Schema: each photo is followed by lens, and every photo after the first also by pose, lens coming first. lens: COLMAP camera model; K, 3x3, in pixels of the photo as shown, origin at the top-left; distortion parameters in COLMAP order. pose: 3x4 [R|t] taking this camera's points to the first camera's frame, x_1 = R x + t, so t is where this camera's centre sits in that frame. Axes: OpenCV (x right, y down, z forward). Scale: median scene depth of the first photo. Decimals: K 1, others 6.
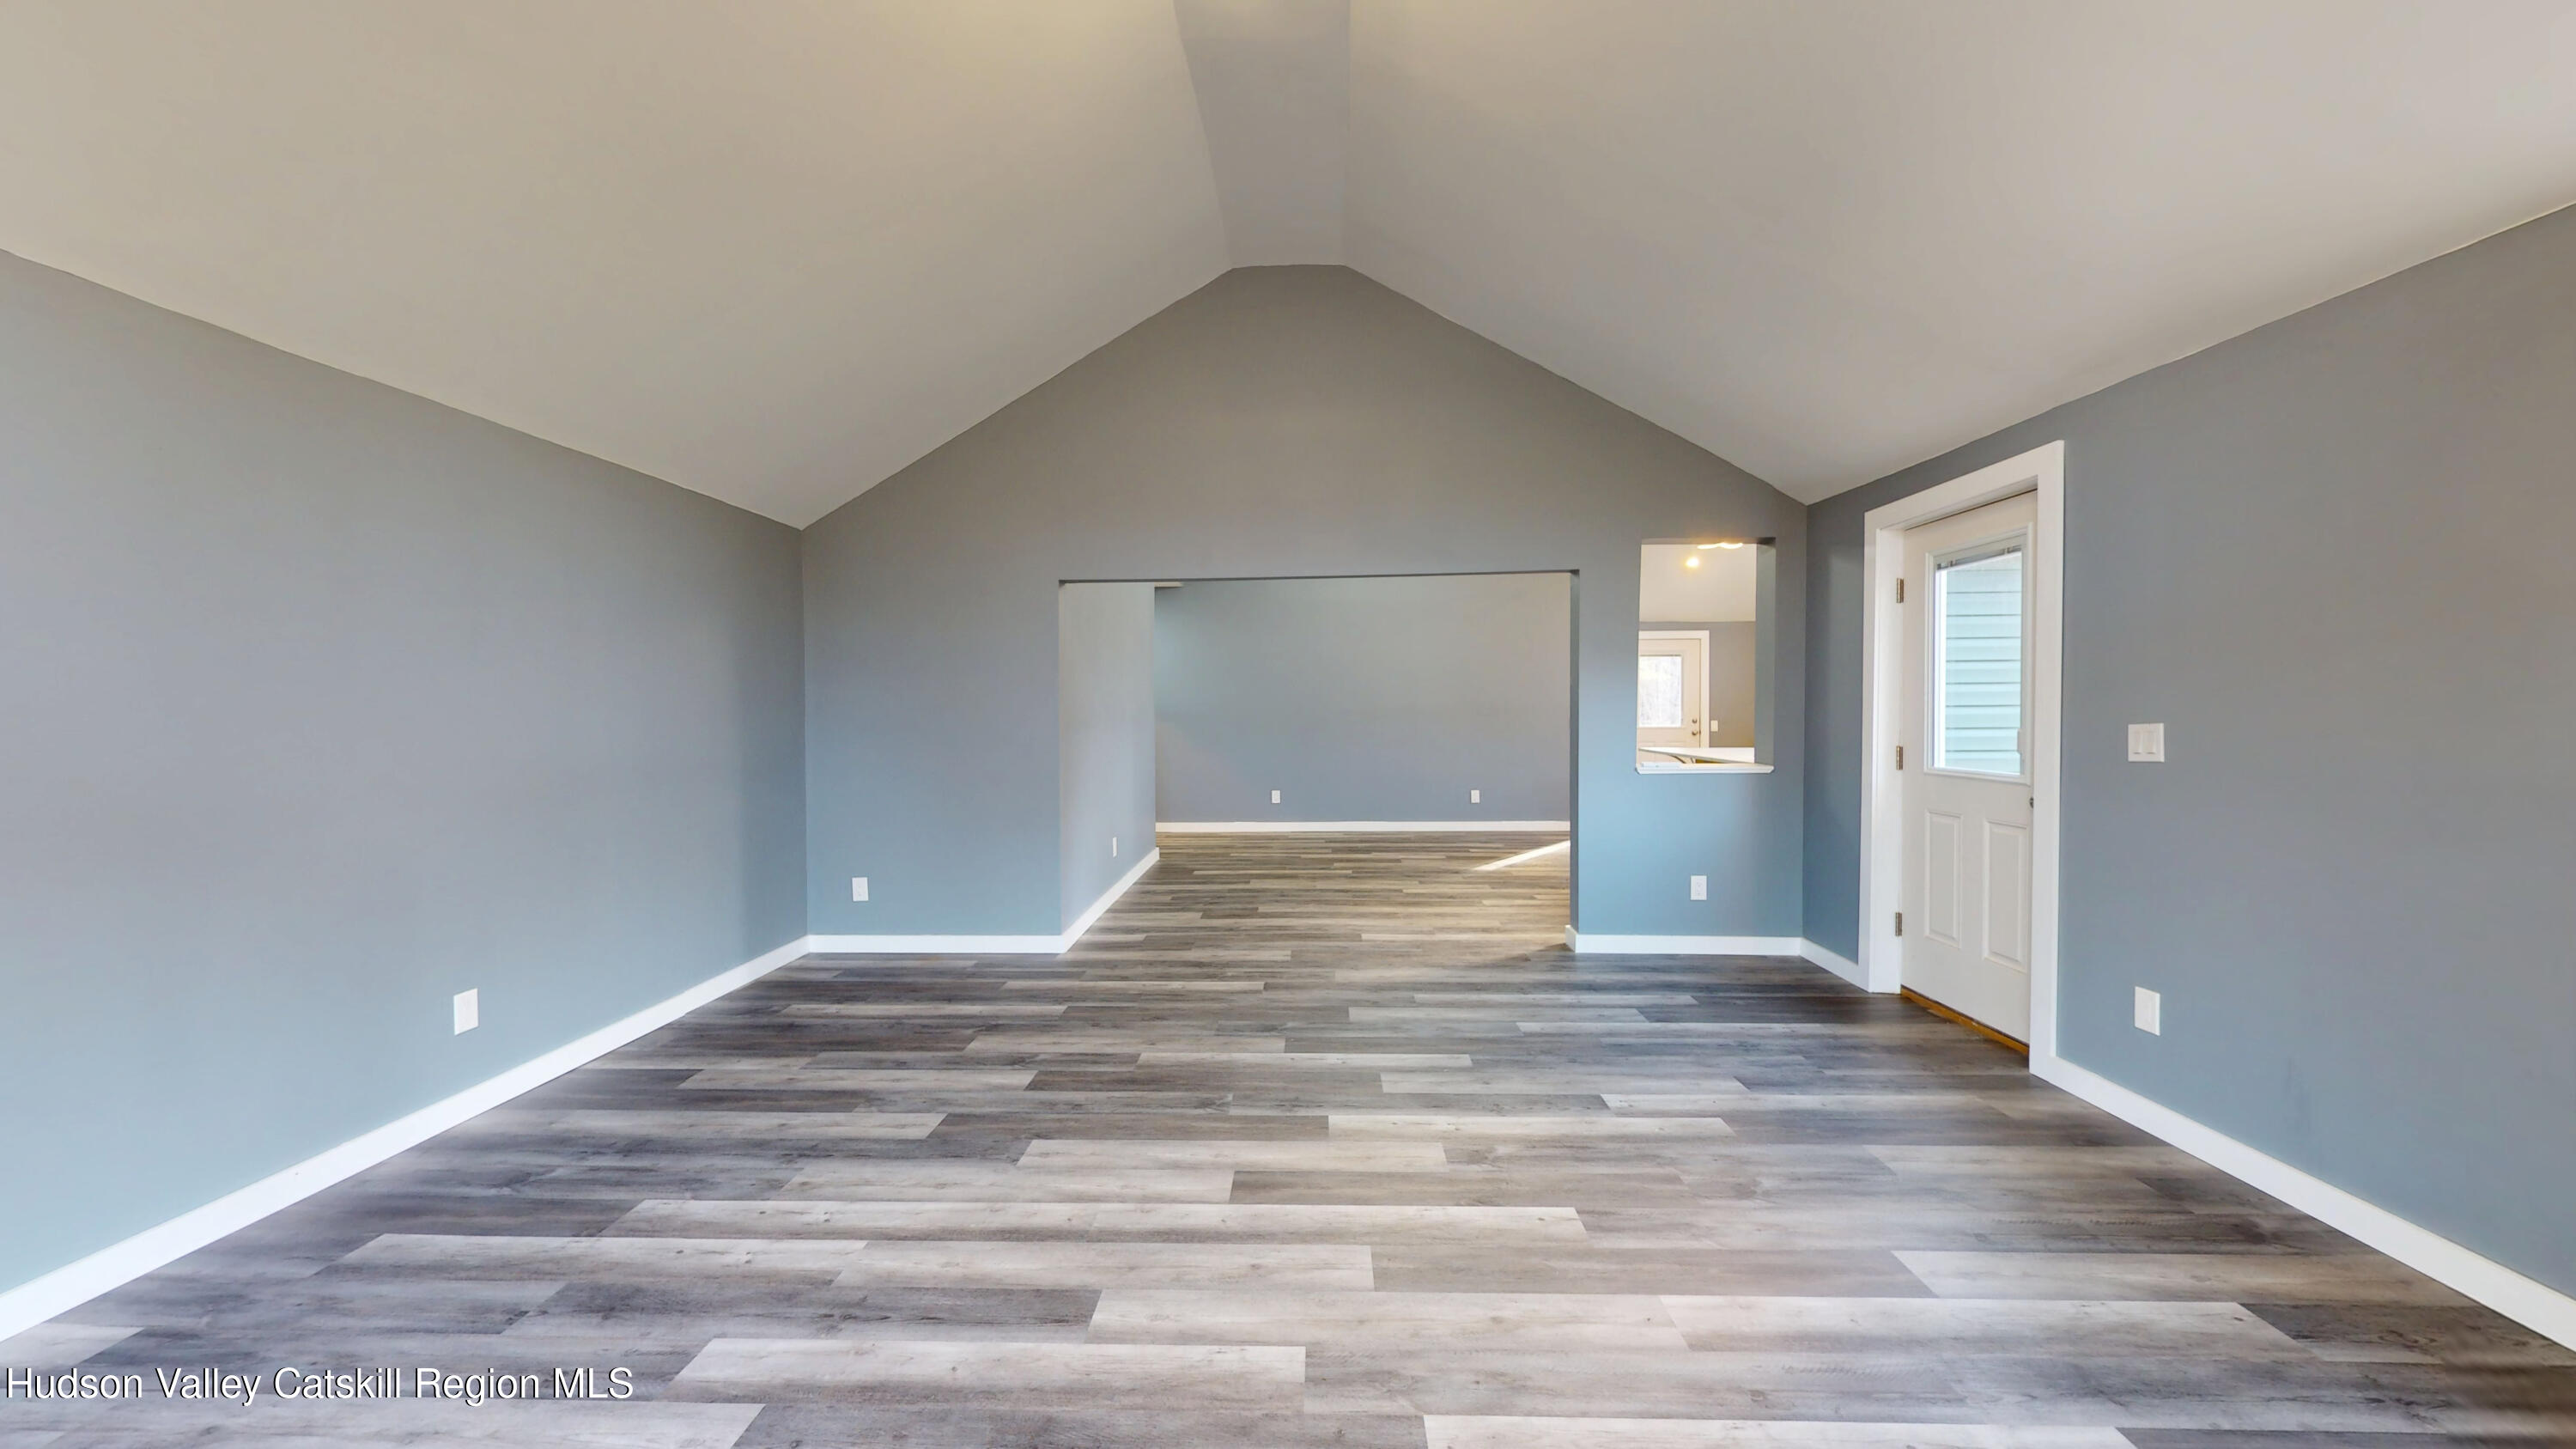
lens RADIAL K [[944.4, 0, 1285.9], [0, 944.4, 724.1], [0, 0, 1]] dist [-0.000389, -0.000054]
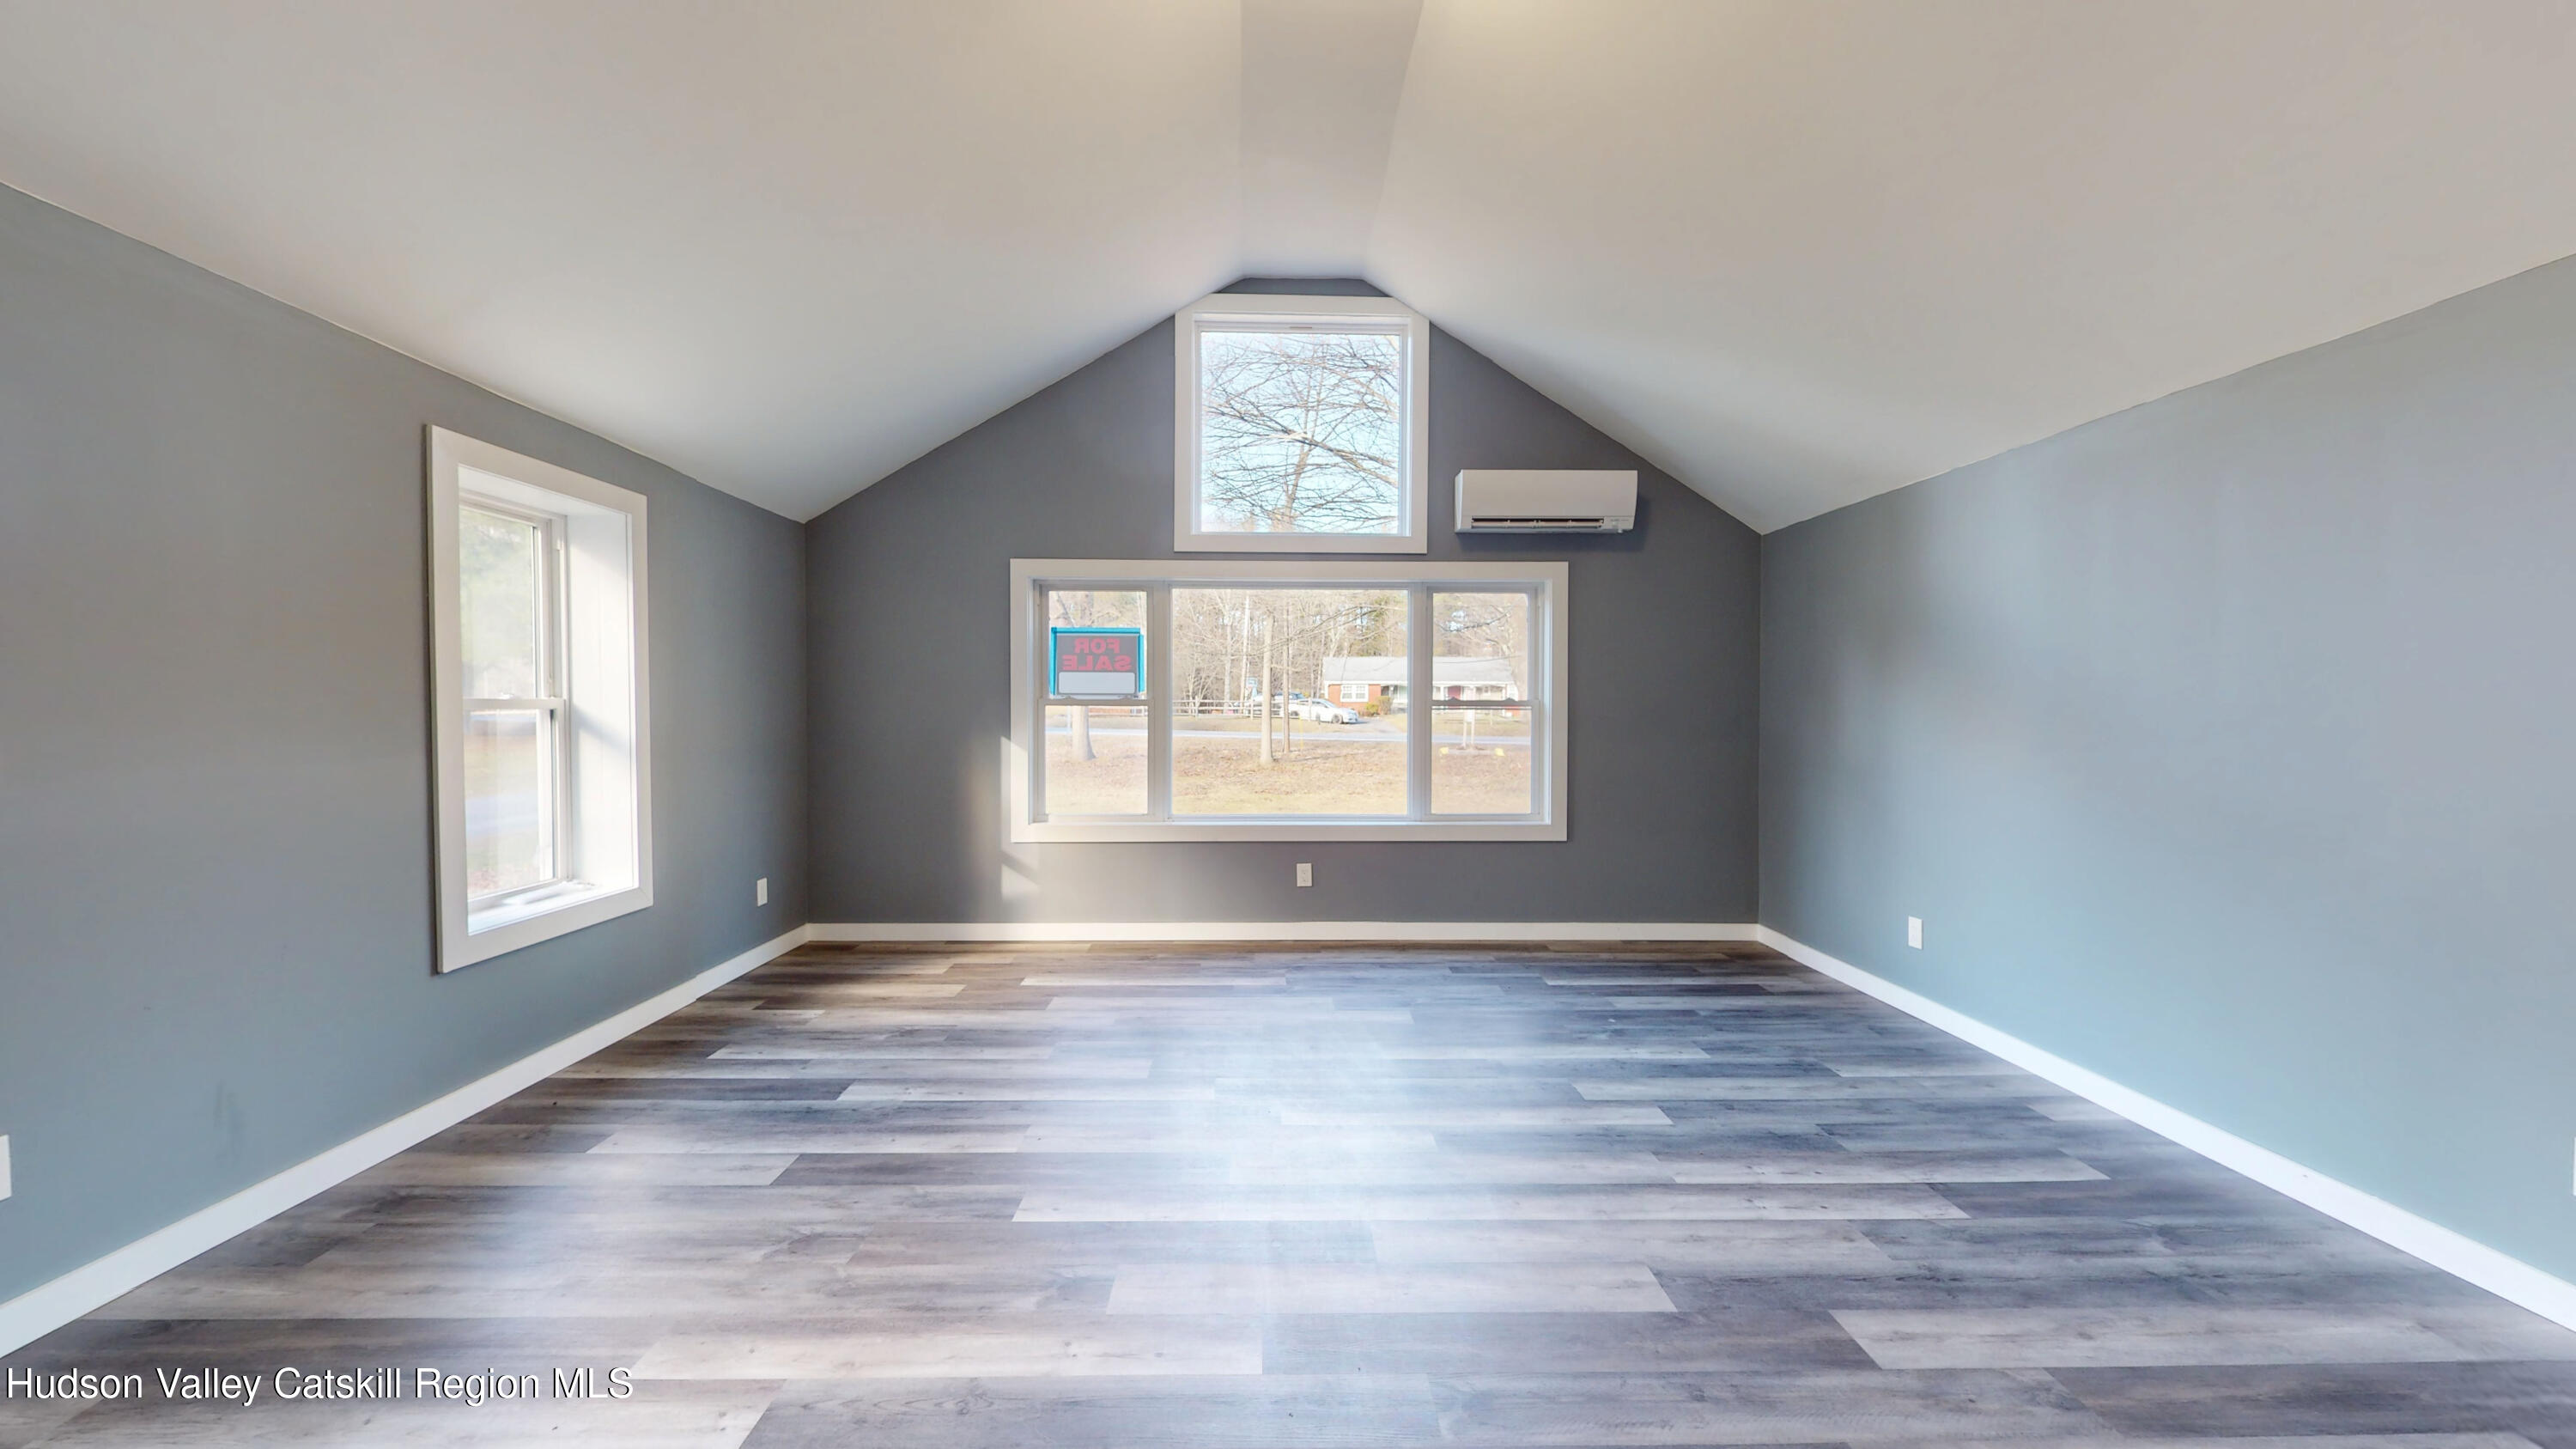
lens RADIAL K [[944.4, 0, 1285.9], [0, 944.4, 724.1], [0, 0, 1]] dist [-0.000389, -0.000054]
pose [[-0.998595, -0.000914, -0.052974, 0.069140], [-0.002800, 0.999364, 0.035544, -0.030472], [0.052908, 0.035643, -0.997963, 1.773480]]
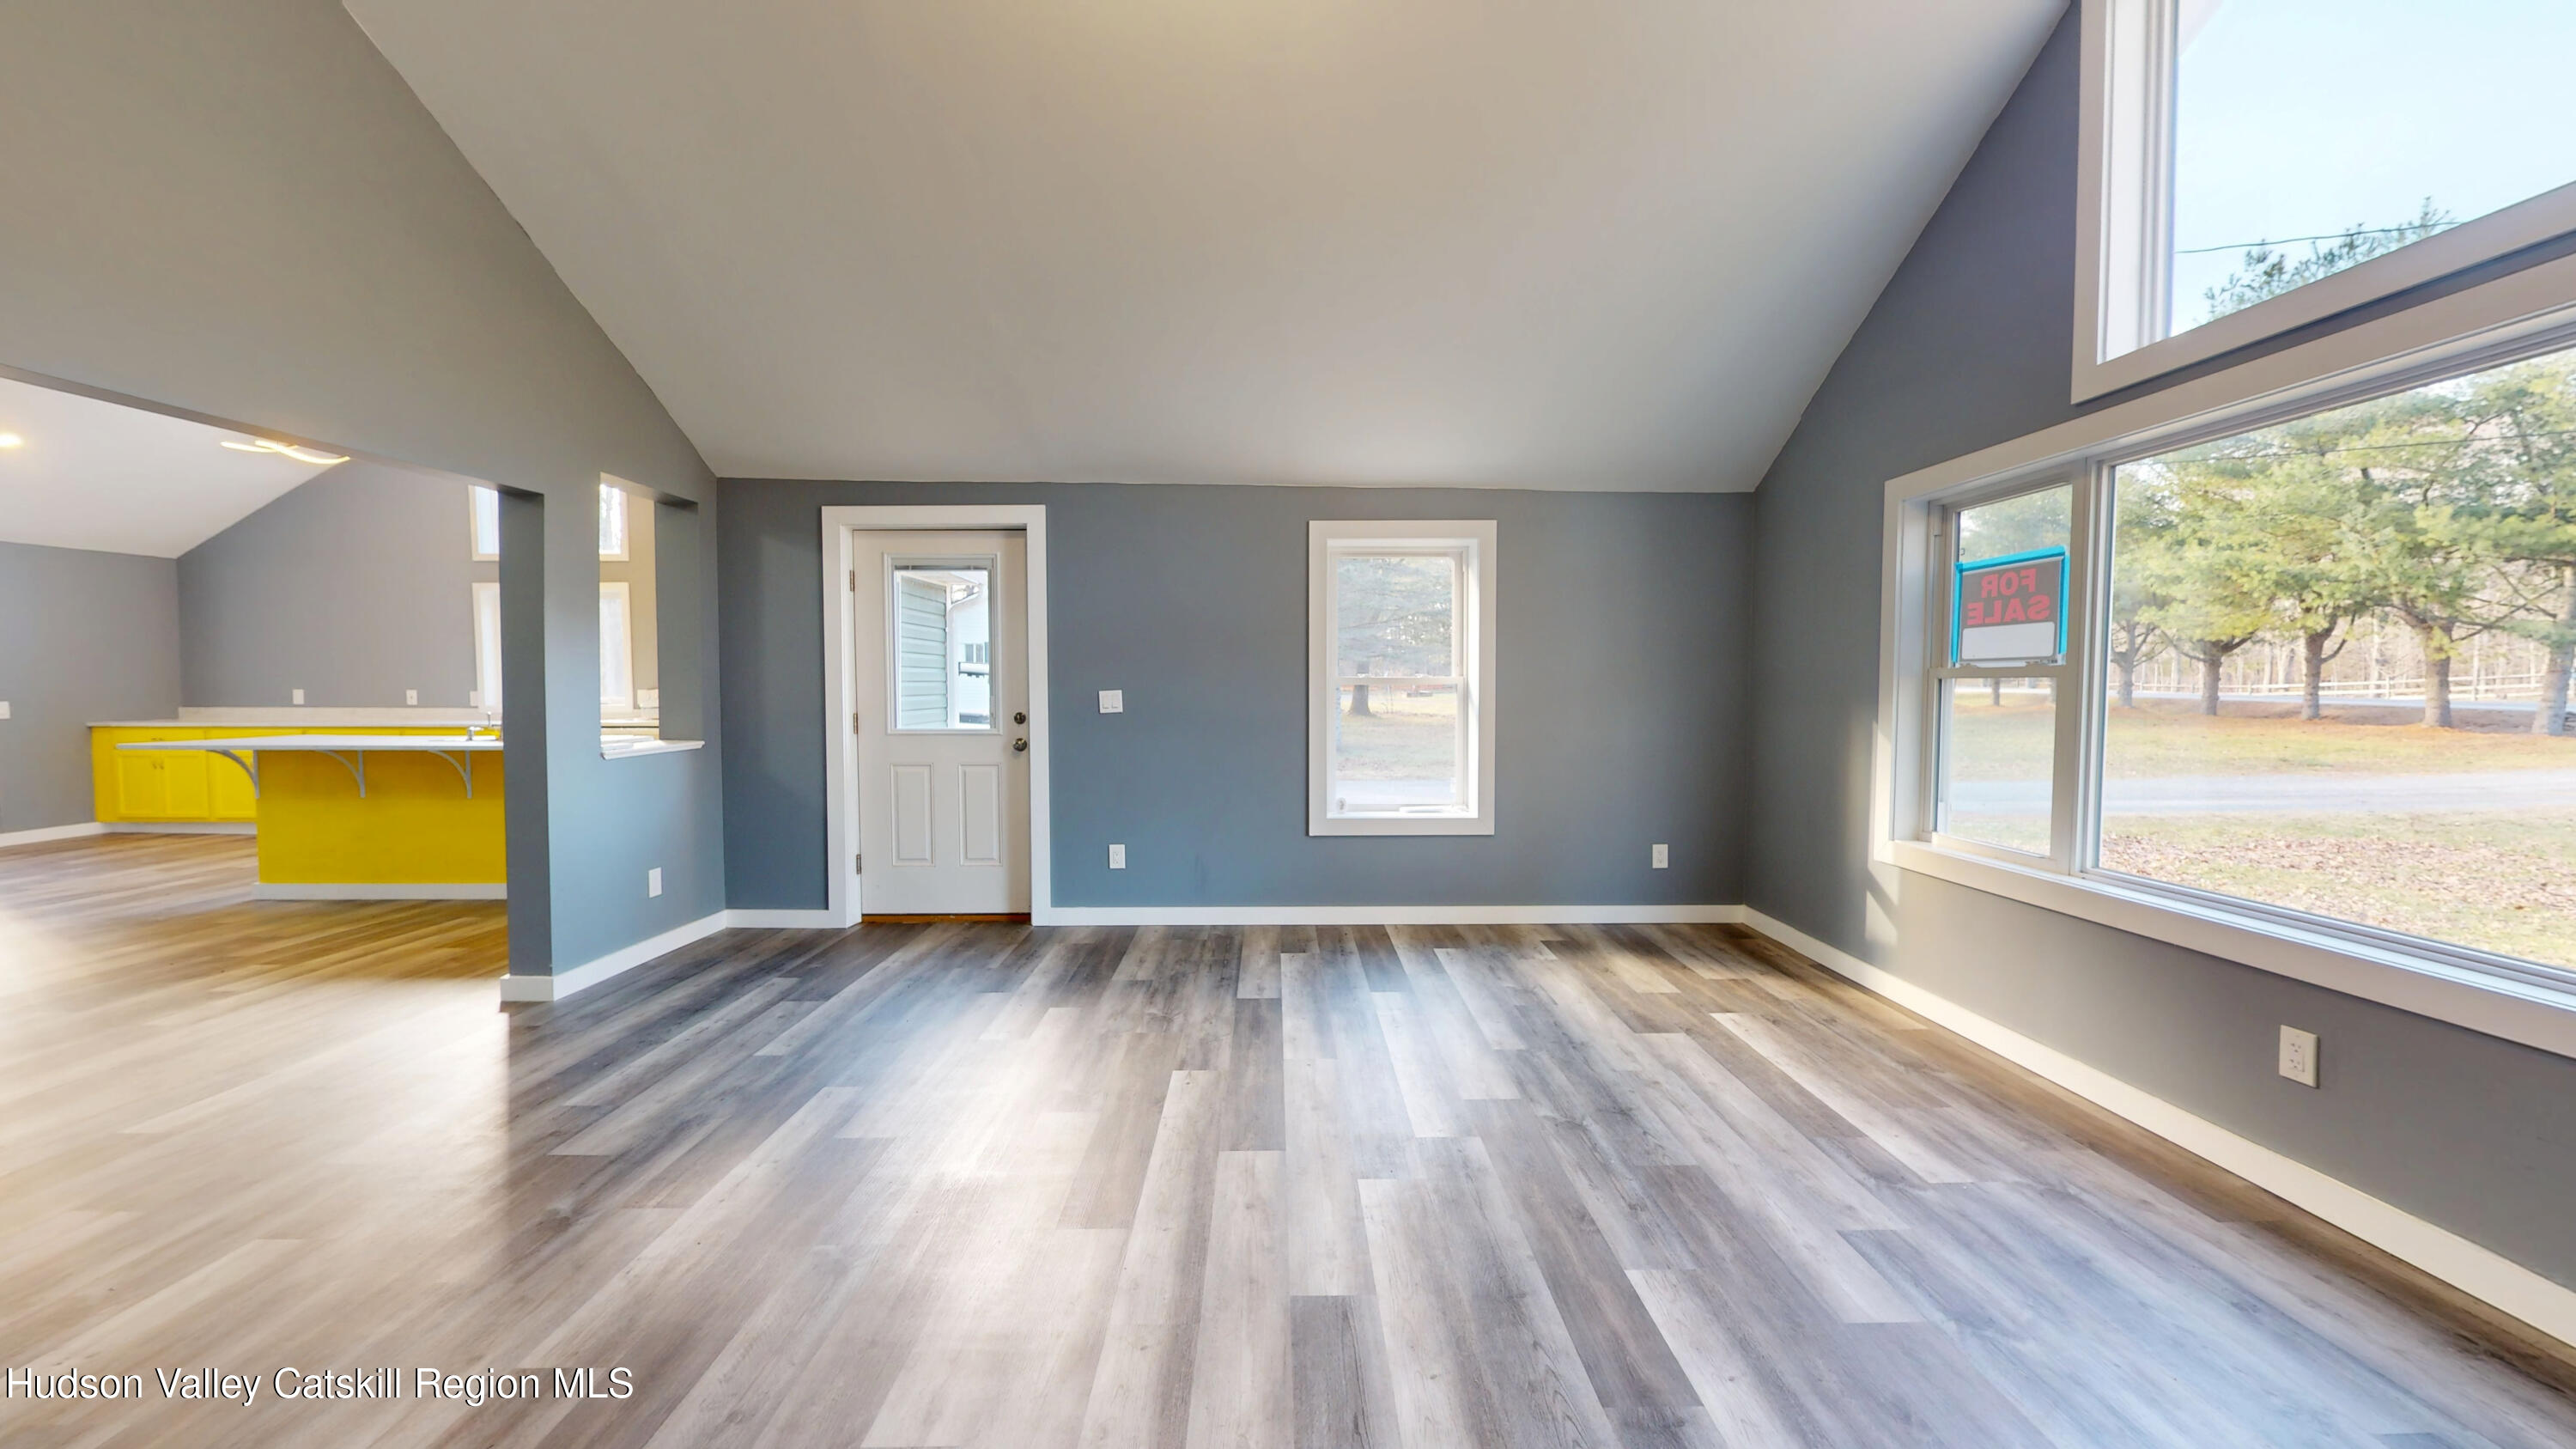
lens RADIAL K [[944.4, 0, 1285.9], [0, 944.4, 724.1], [0, 0, 1]] dist [-0.000389, -0.000054]
pose [[-0.045640, -0.039373, 0.998182, -0.861889], [0.017314, 0.999042, 0.040198, -0.002524], [-0.998808, 0.019117, -0.044914, 0.808874]]
